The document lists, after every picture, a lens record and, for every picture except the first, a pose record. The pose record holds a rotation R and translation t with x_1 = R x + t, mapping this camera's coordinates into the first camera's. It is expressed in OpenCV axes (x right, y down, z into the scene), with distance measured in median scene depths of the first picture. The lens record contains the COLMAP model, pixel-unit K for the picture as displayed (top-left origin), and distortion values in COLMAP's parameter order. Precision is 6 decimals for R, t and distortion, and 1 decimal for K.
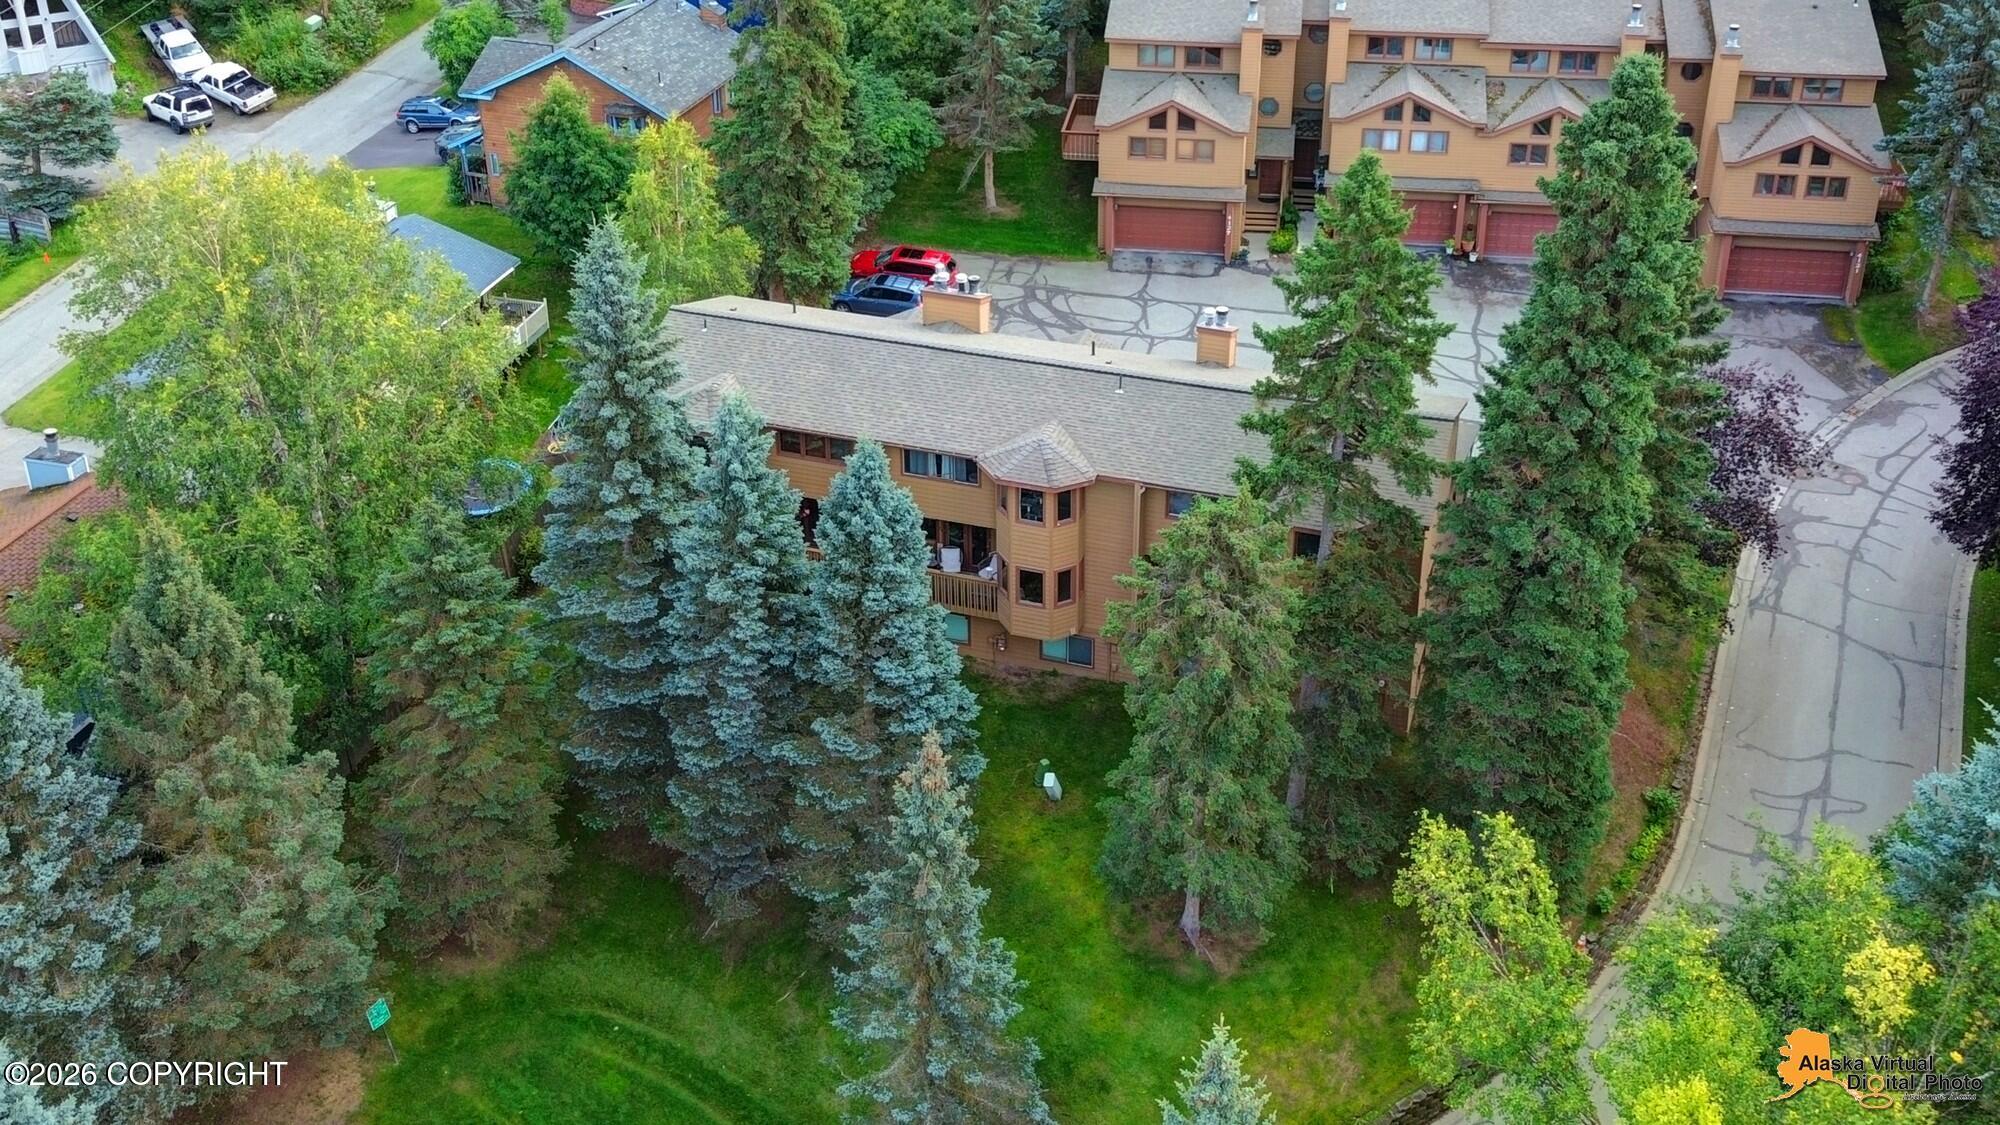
lens RADIAL K [[1361.0, 0, 1000.0], [0, 1361.0, 562.5], [0, 0, 1]] dist [0.044975, -0.003898]
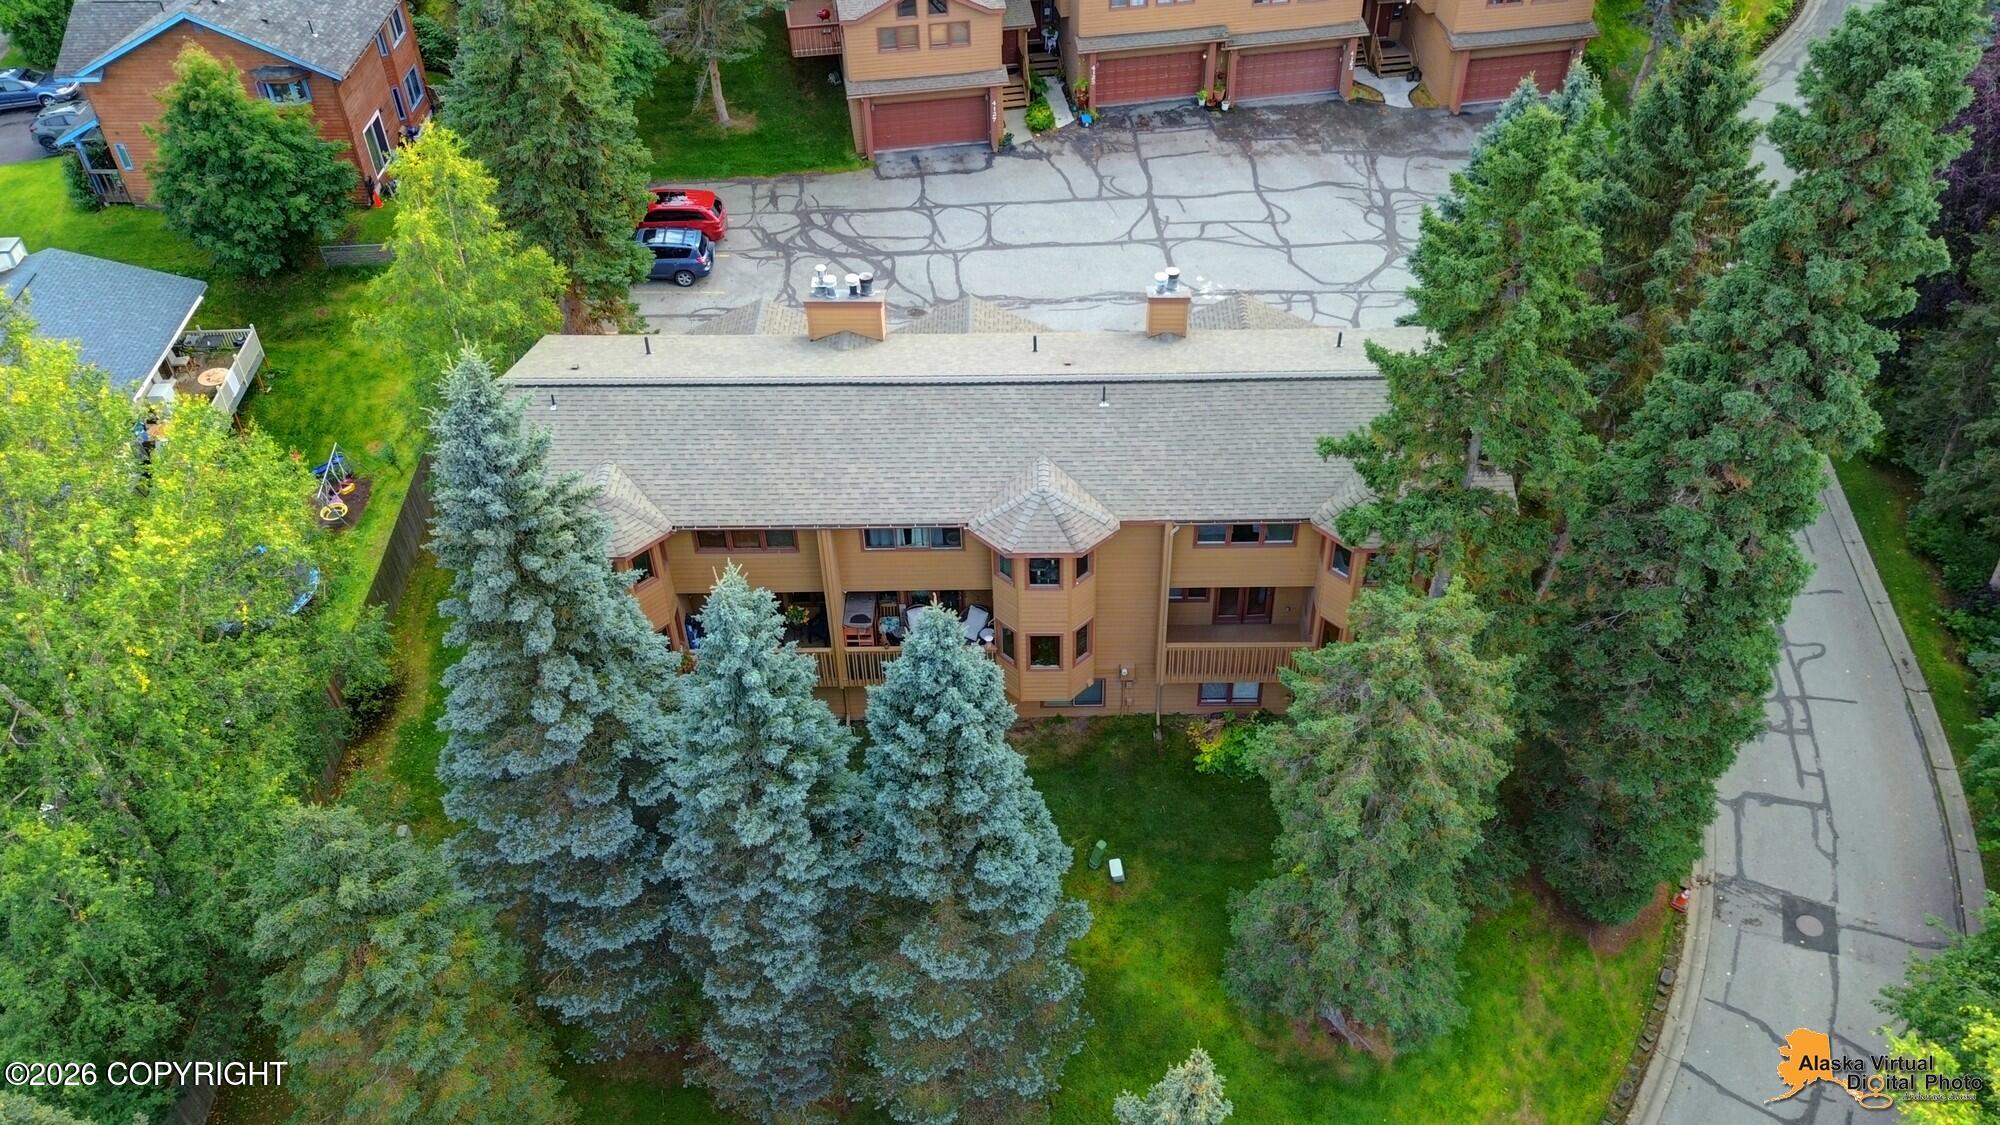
lens RADIAL K [[1243.5, 0, 1005.6], [0, 1243.5, 598.3], [0, 0, 1]] dist [0.066223, -0.047284]
pose [[0.958760, -0.218574, 0.181669, -0.066837], [0.188795, 0.967579, 0.167771, -0.074233], [-0.212449, -0.126554, 0.968942, 0.126984]]
